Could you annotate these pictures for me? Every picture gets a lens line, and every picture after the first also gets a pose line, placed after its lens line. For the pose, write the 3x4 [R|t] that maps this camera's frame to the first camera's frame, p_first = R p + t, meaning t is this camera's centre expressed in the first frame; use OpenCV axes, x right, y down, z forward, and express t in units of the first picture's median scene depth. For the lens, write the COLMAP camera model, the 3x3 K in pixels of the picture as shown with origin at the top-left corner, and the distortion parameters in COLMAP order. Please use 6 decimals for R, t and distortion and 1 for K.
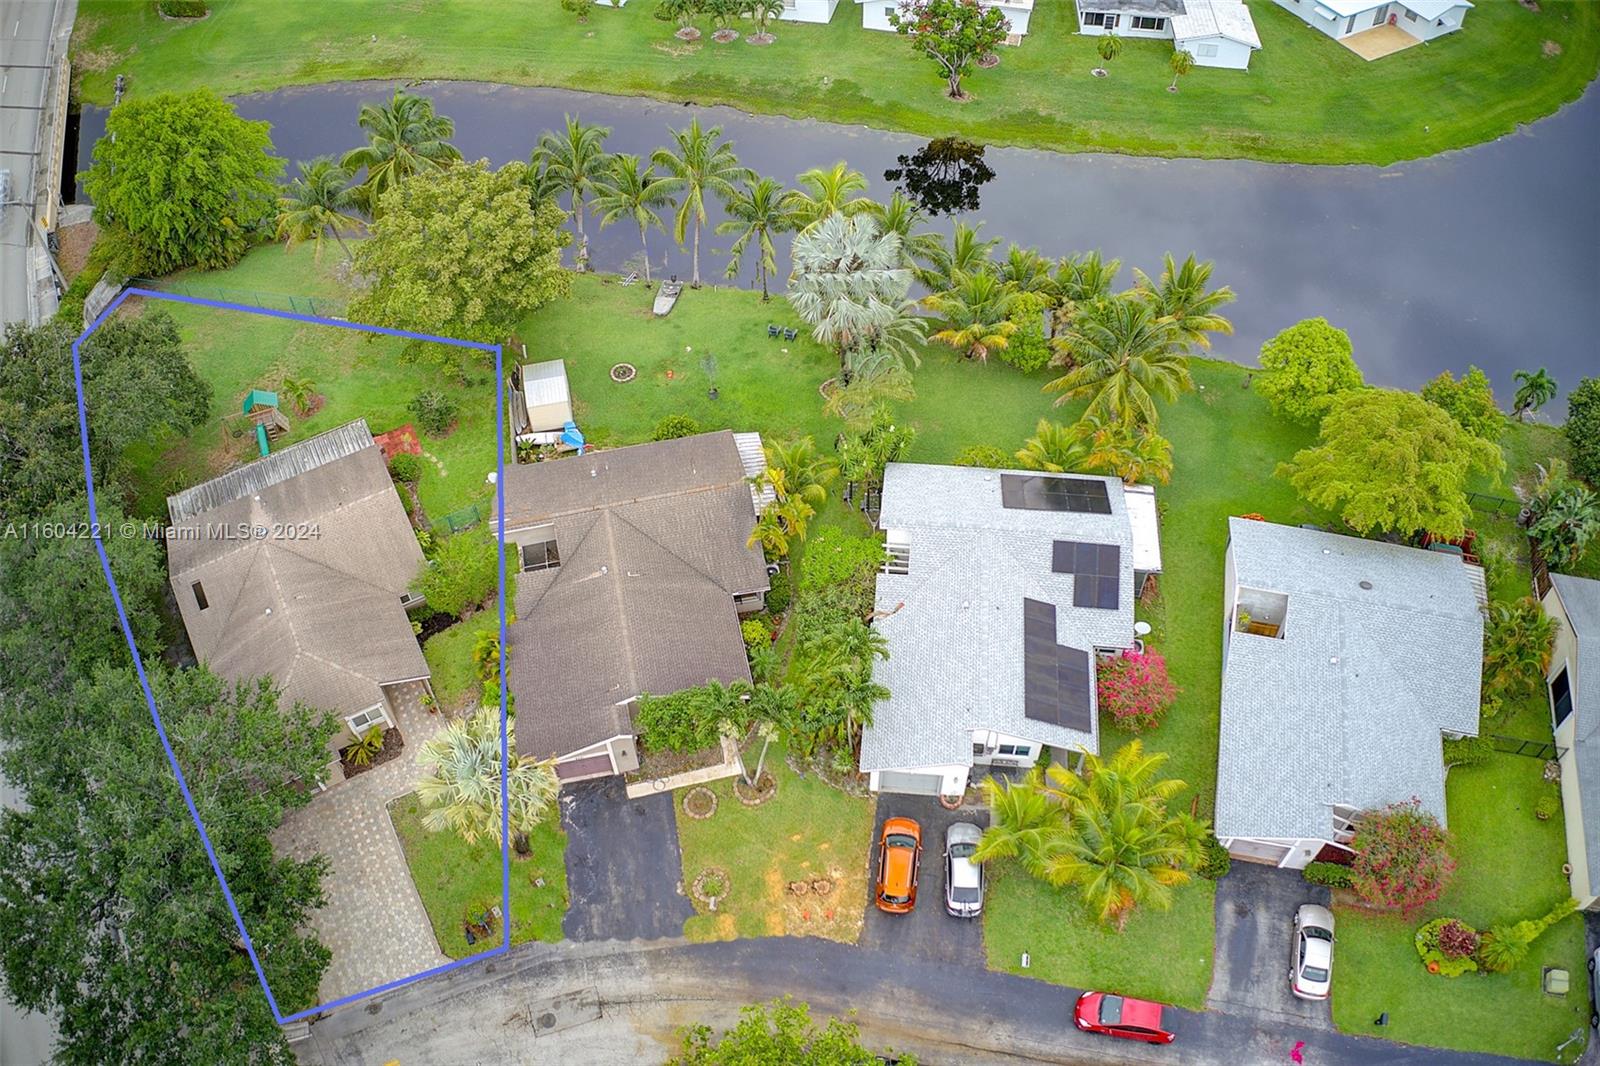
lens RADIAL K [[1267.8, 0, 800.0], [0, 1267.8, 533.0], [0, 0, 1]] dist [-0.209553, 0.043204]
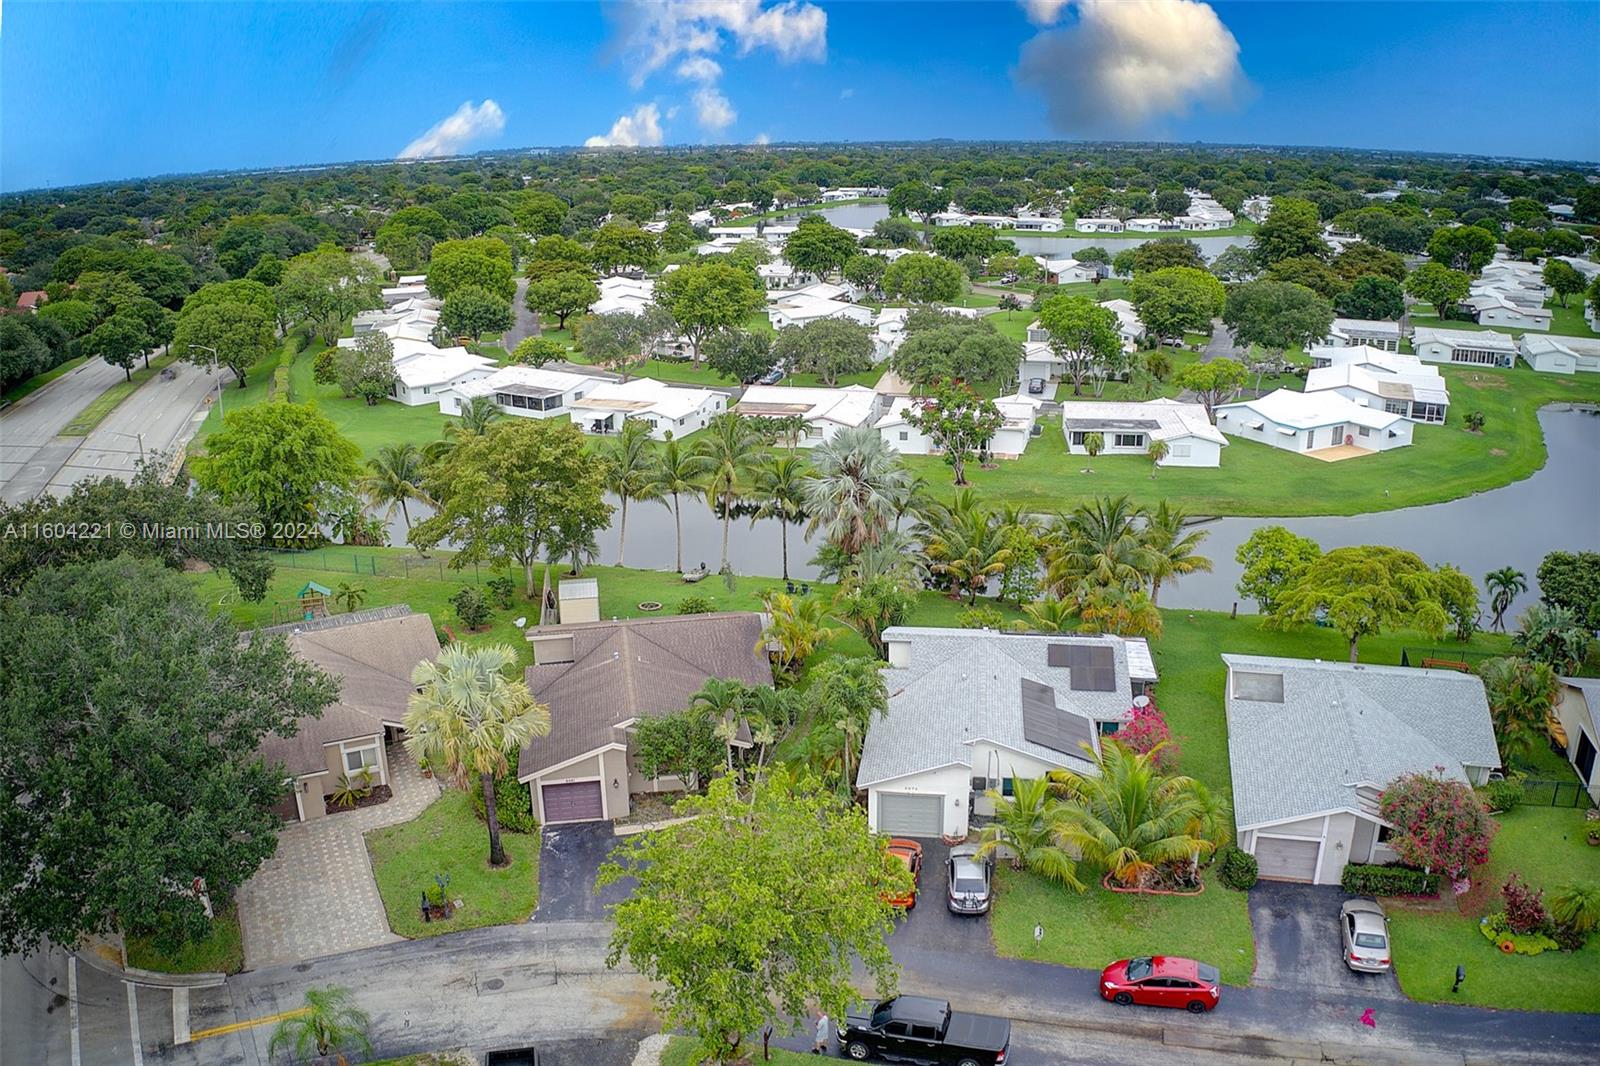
lens RADIAL K [[1268.0, 0, 792.1], [0, 1268.0, 535.3], [0, 0, 1]] dist [-0.203331, 0.041544]
pose [[0.998962, 0.017056, -0.042234, 0.035947], [-0.037581, 0.832524, -0.552712, 0.573054], [0.025734, 0.553726, 0.832301, 0.089049]]
